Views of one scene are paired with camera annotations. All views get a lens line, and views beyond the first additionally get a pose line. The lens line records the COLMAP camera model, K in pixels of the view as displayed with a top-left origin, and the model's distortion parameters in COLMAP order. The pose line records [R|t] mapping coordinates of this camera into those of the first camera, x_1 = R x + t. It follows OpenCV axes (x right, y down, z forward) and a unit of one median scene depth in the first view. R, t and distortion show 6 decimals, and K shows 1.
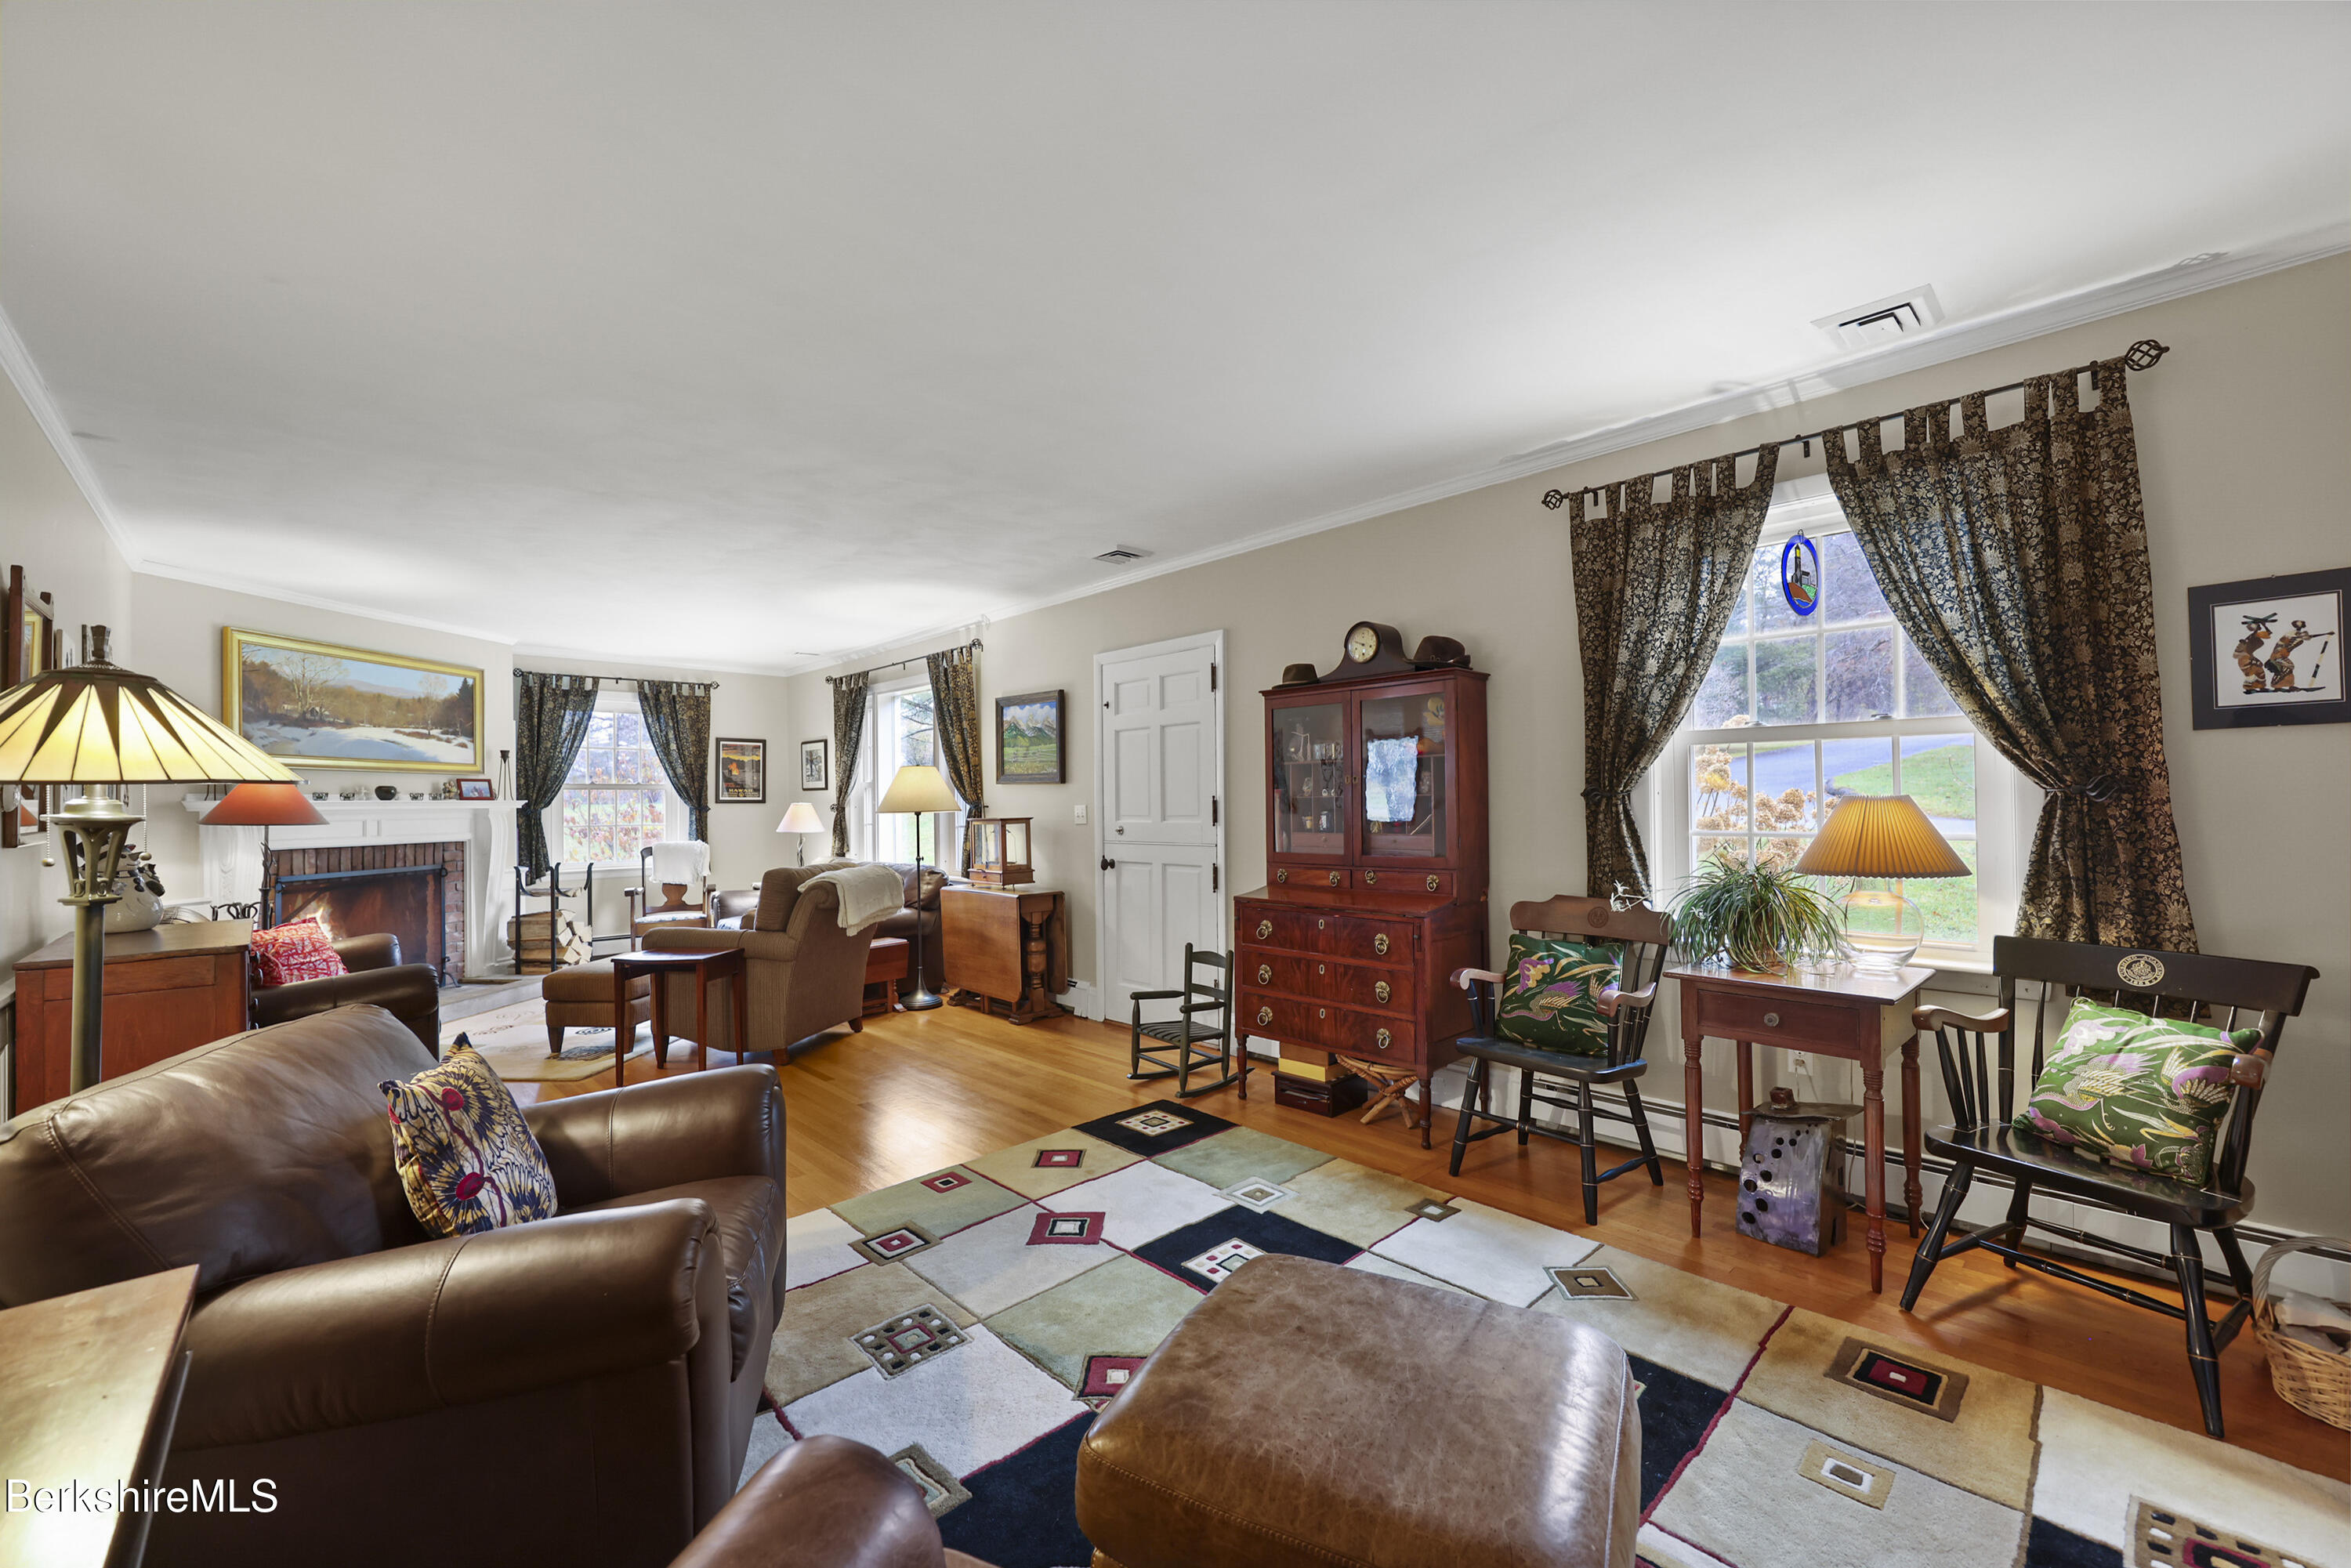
lens RADIAL K [[948.7, 0, 1184.0], [0, 948.7, 799.6], [0, 0, 1]] dist [0.000481, -0.000450]
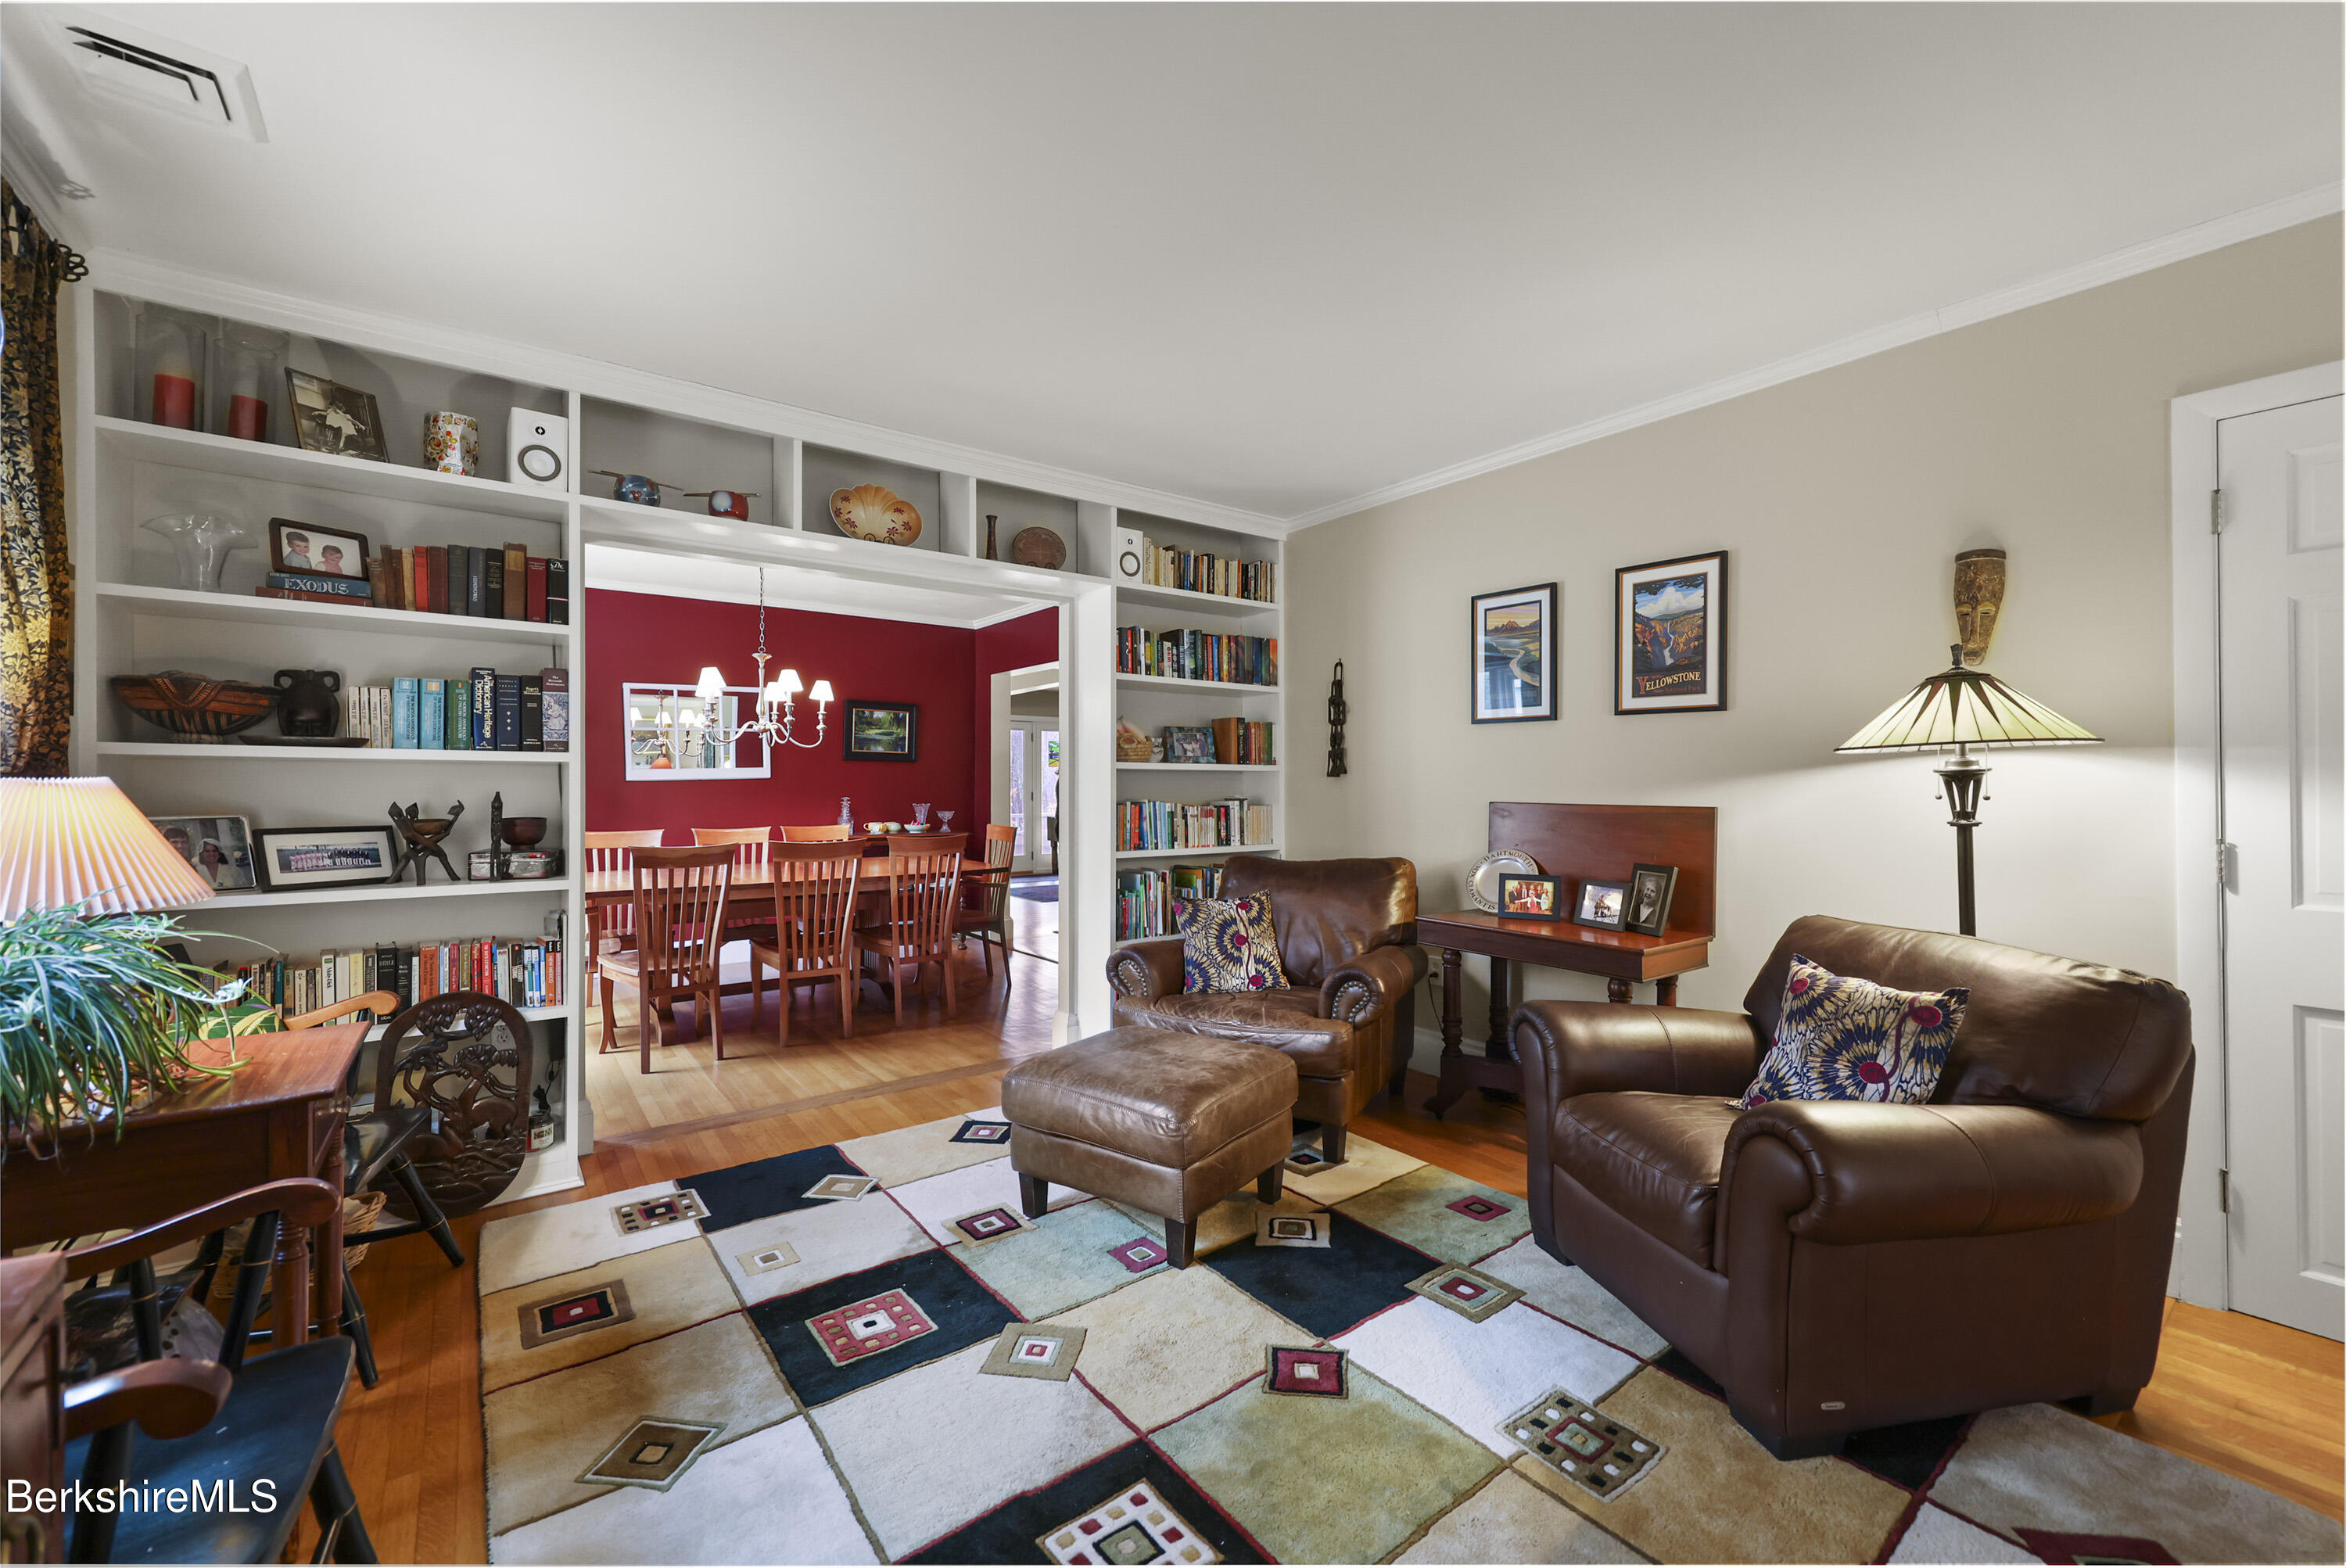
lens RADIAL K [[946.8, 0, 1180.7], [0, 946.8, 775.6], [0, 0, 1]] dist [0.000481, -0.000450]
pose [[-0.994510, 0.017735, 0.103124, -0.021908], [0.016288, 0.999757, -0.014849, 0.007787], [-0.103362, -0.013088, -0.994558, 0.760370]]
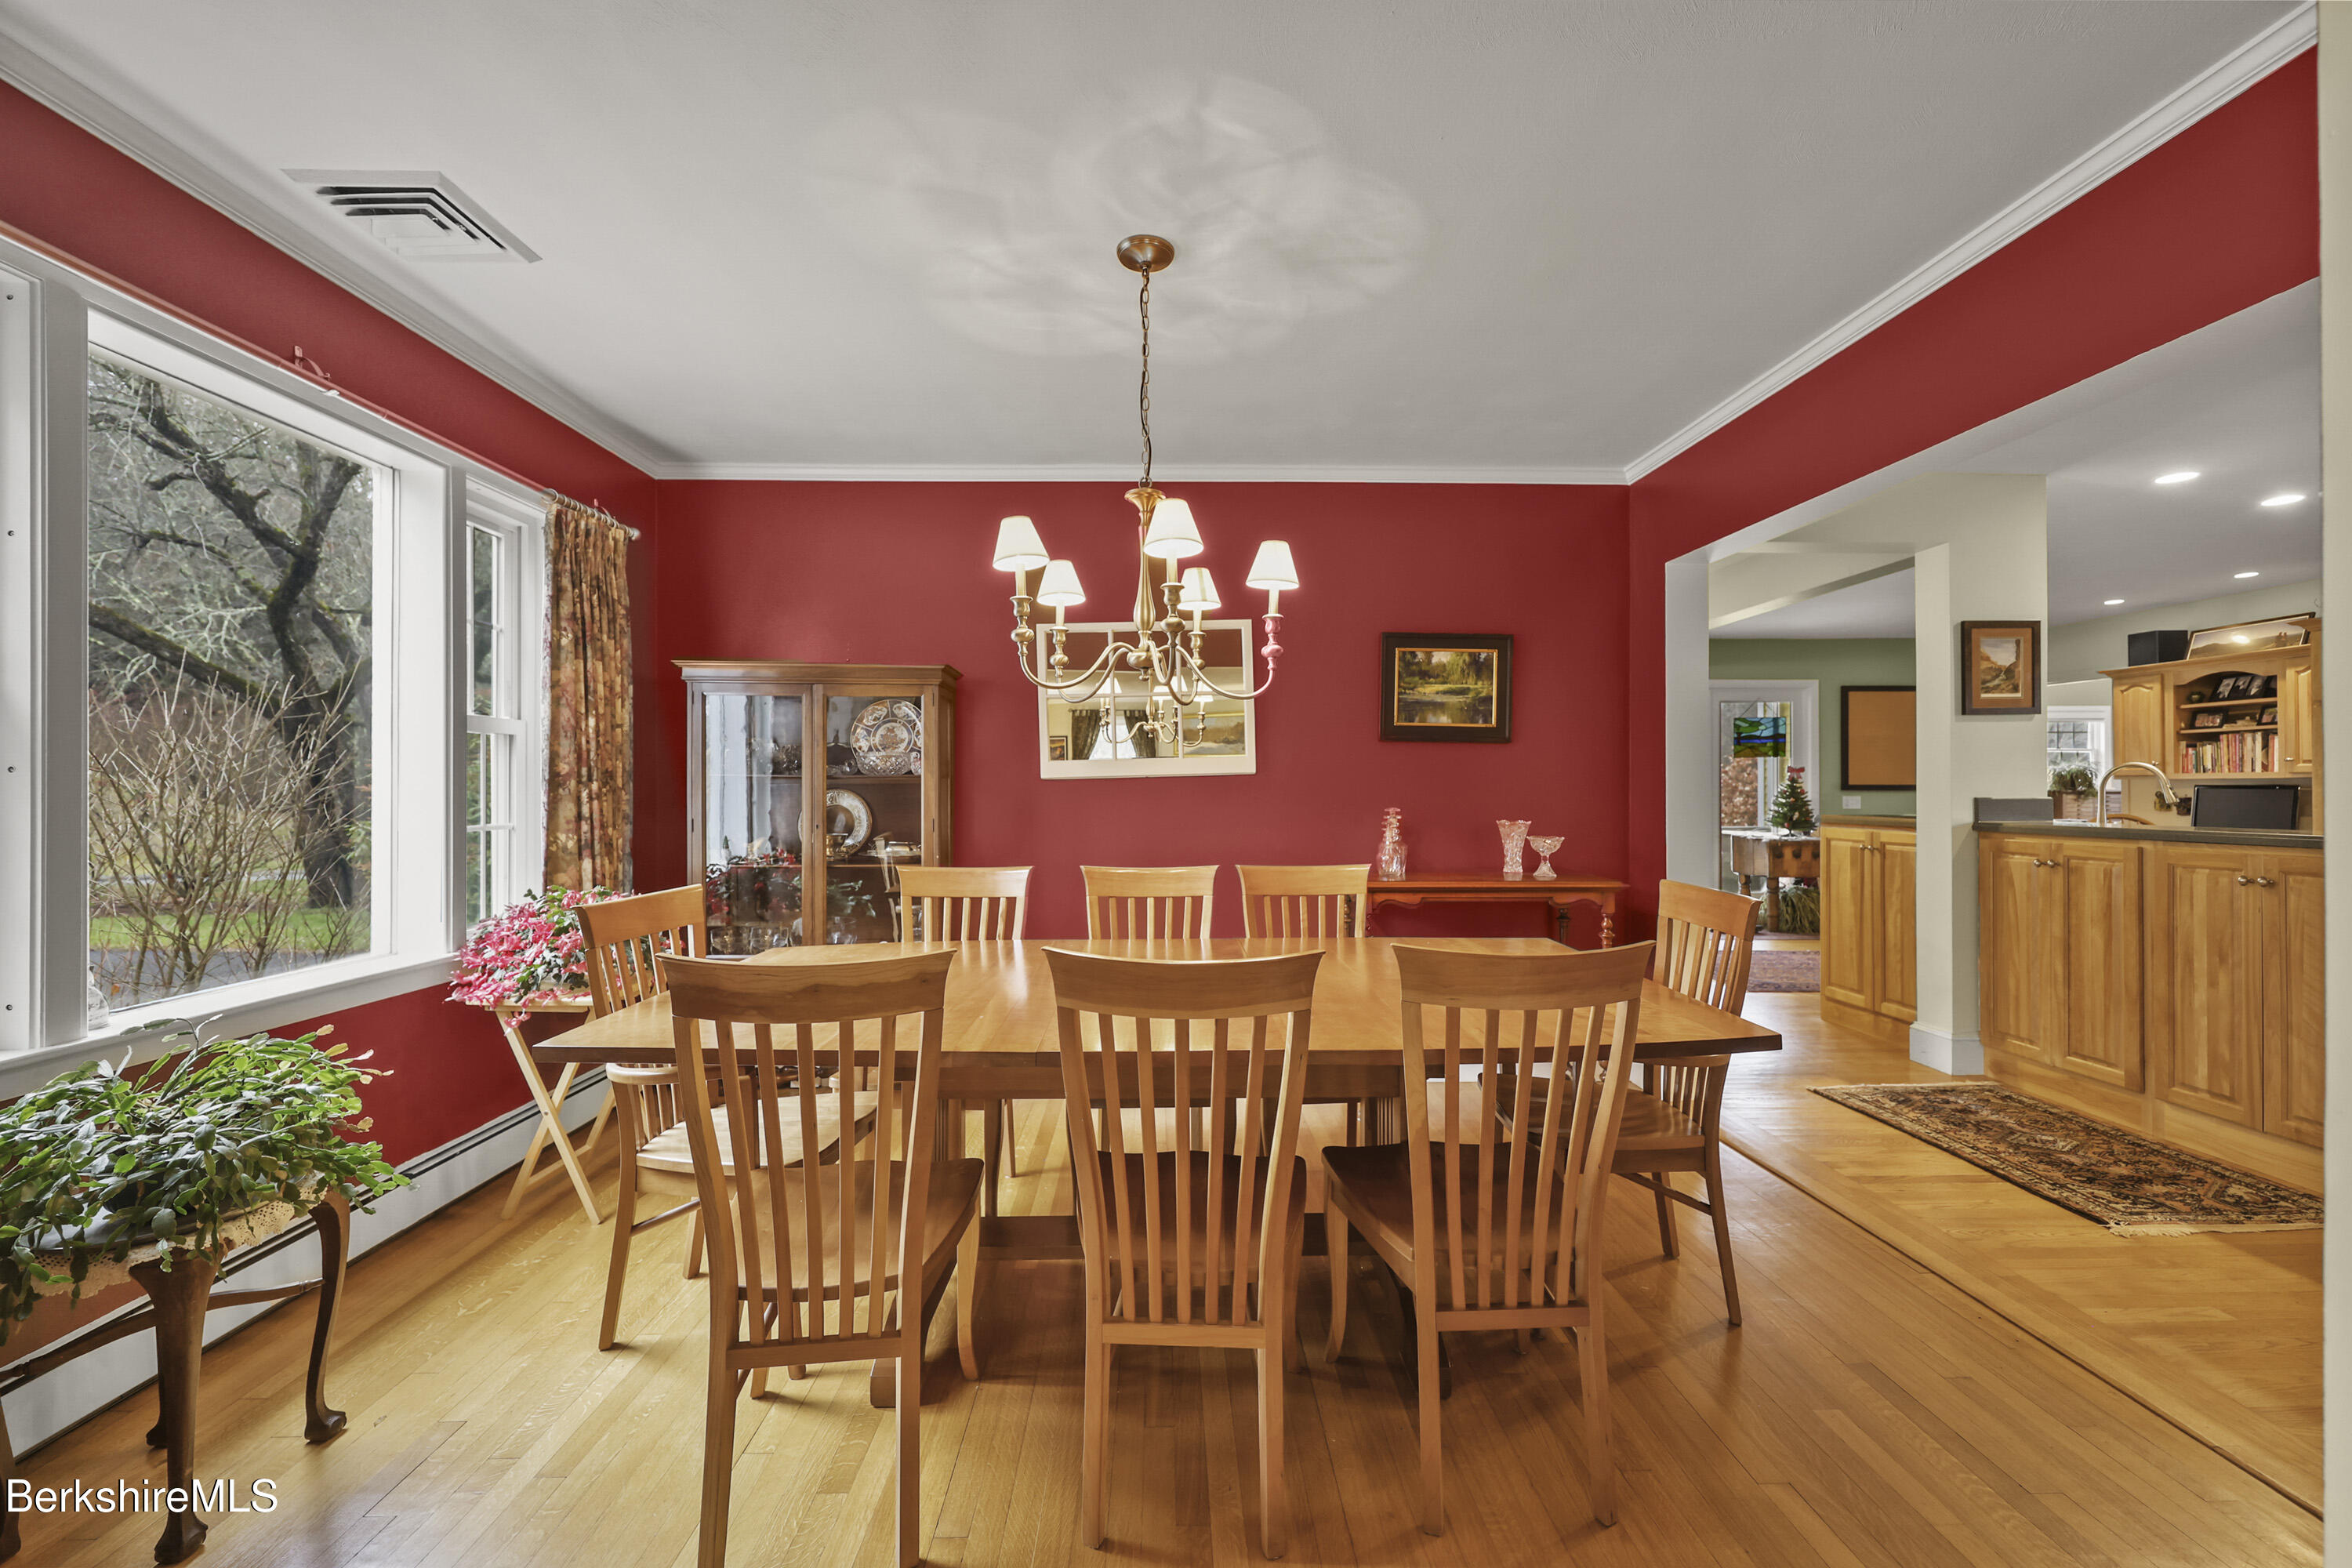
lens RADIAL K [[949.1, 0, 1186.4], [0, 949.1, 774.8], [0, 0, 1]] dist [0.000481, -0.000450]
pose [[-0.744909, 0.029447, 0.666516, 0.192233], [0.013335, 0.999483, -0.029254, 0.005538], [-0.667033, -0.012903, -0.744917, 0.168907]]
